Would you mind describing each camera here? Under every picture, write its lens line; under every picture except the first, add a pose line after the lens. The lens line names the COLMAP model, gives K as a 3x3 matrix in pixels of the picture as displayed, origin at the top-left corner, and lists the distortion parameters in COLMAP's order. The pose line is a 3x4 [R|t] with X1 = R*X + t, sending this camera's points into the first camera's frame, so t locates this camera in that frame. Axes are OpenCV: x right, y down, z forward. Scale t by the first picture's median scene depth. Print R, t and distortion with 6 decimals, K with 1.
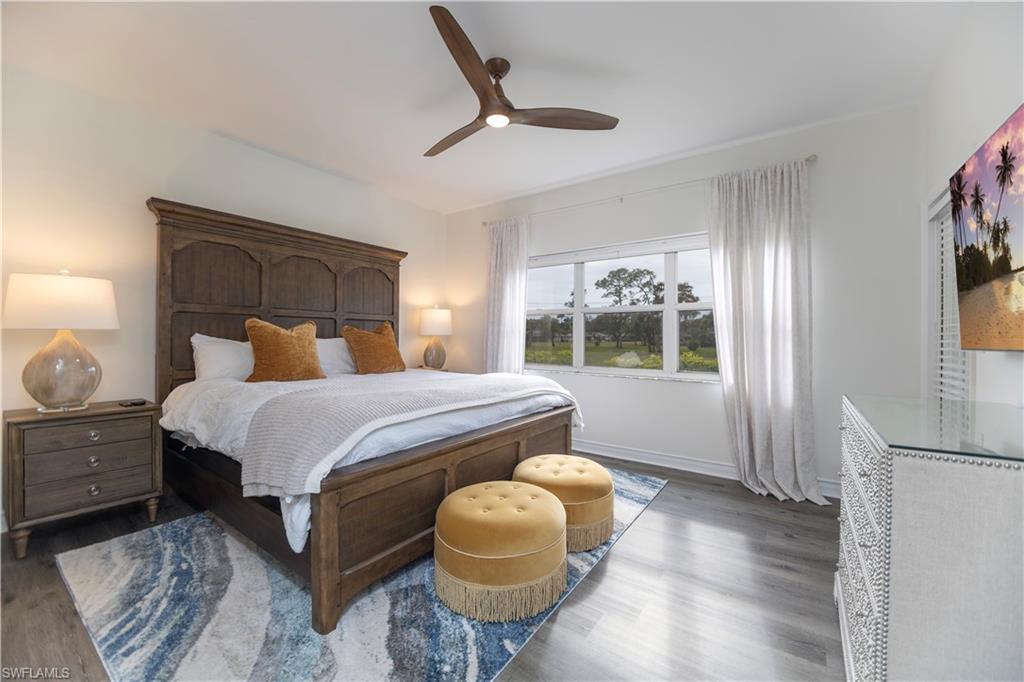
lens RADIAL K [[399.9, 0, 512.0], [0, 399.9, 341.0], [0, 0, 1]] dist [0.000587, 0.000029]
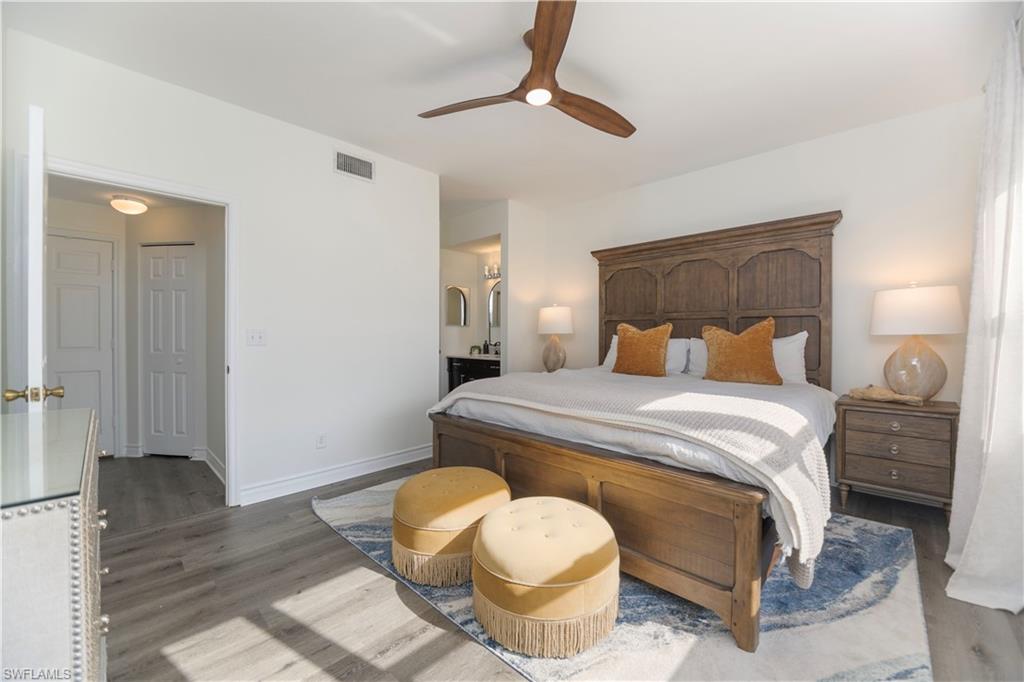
lens RADIAL K [[384.5, 0, 512.0], [0, 384.5, 341.0], [0, 0, 1]] dist [-0.036028, 0.000075]
pose [[-0.126563, 0.001620, -0.991957, 0.555507], [-0.017185, 0.999845, 0.003826, 0.002302], [0.991810, 0.017531, -0.126516, 0.720222]]
